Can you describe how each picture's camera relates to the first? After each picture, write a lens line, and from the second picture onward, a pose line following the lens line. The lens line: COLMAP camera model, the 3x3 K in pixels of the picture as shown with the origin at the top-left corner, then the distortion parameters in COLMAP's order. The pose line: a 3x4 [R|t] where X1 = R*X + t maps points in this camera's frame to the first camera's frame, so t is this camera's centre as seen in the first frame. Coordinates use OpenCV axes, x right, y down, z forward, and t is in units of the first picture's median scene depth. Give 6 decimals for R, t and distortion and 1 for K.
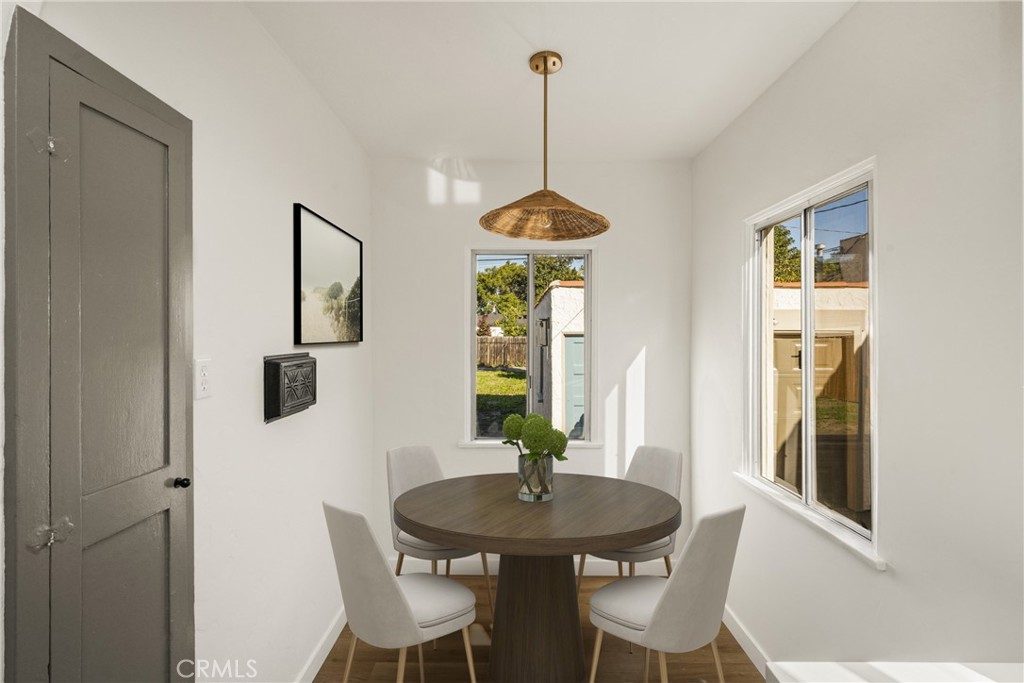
lens RADIAL K [[445.9, 0, 512.0], [0, 445.9, 341.5], [0, 0, 1]] dist [0.008882, -0.000078]
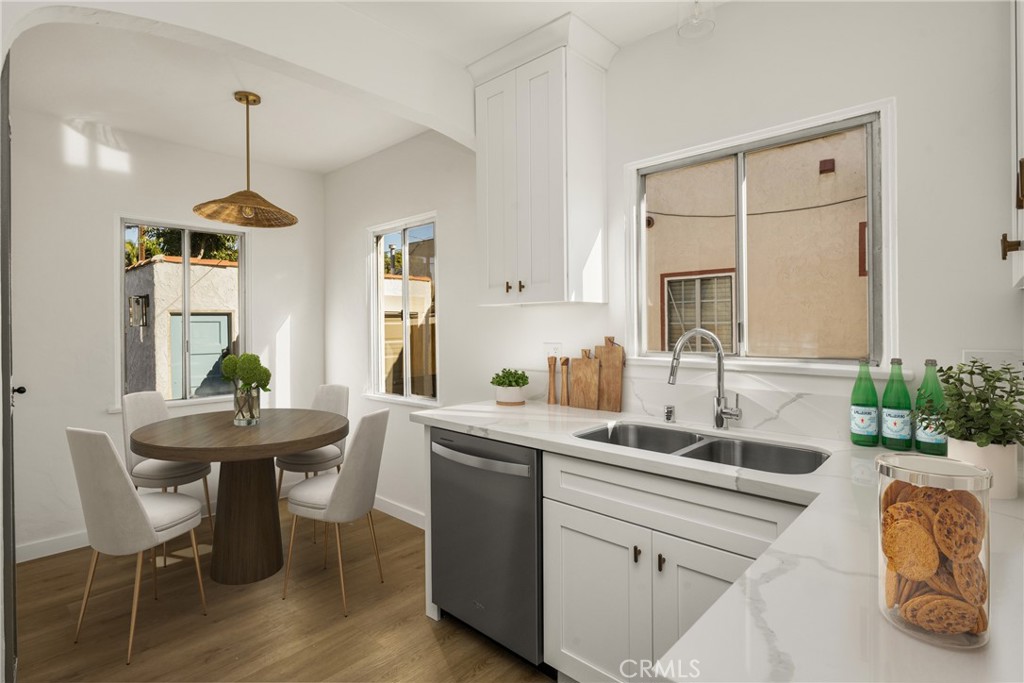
lens RADIAL K [[508.8, 0, 512.0], [0, 508.8, 341.5], [0, 0, 1]] dist [0.001433, -0.000059]
pose [[0.636998, -0.046066, 0.769488, -0.530685], [0.038919, 0.998862, 0.027579, 0.090848], [-0.769882, 0.012379, 0.638066, -0.501496]]
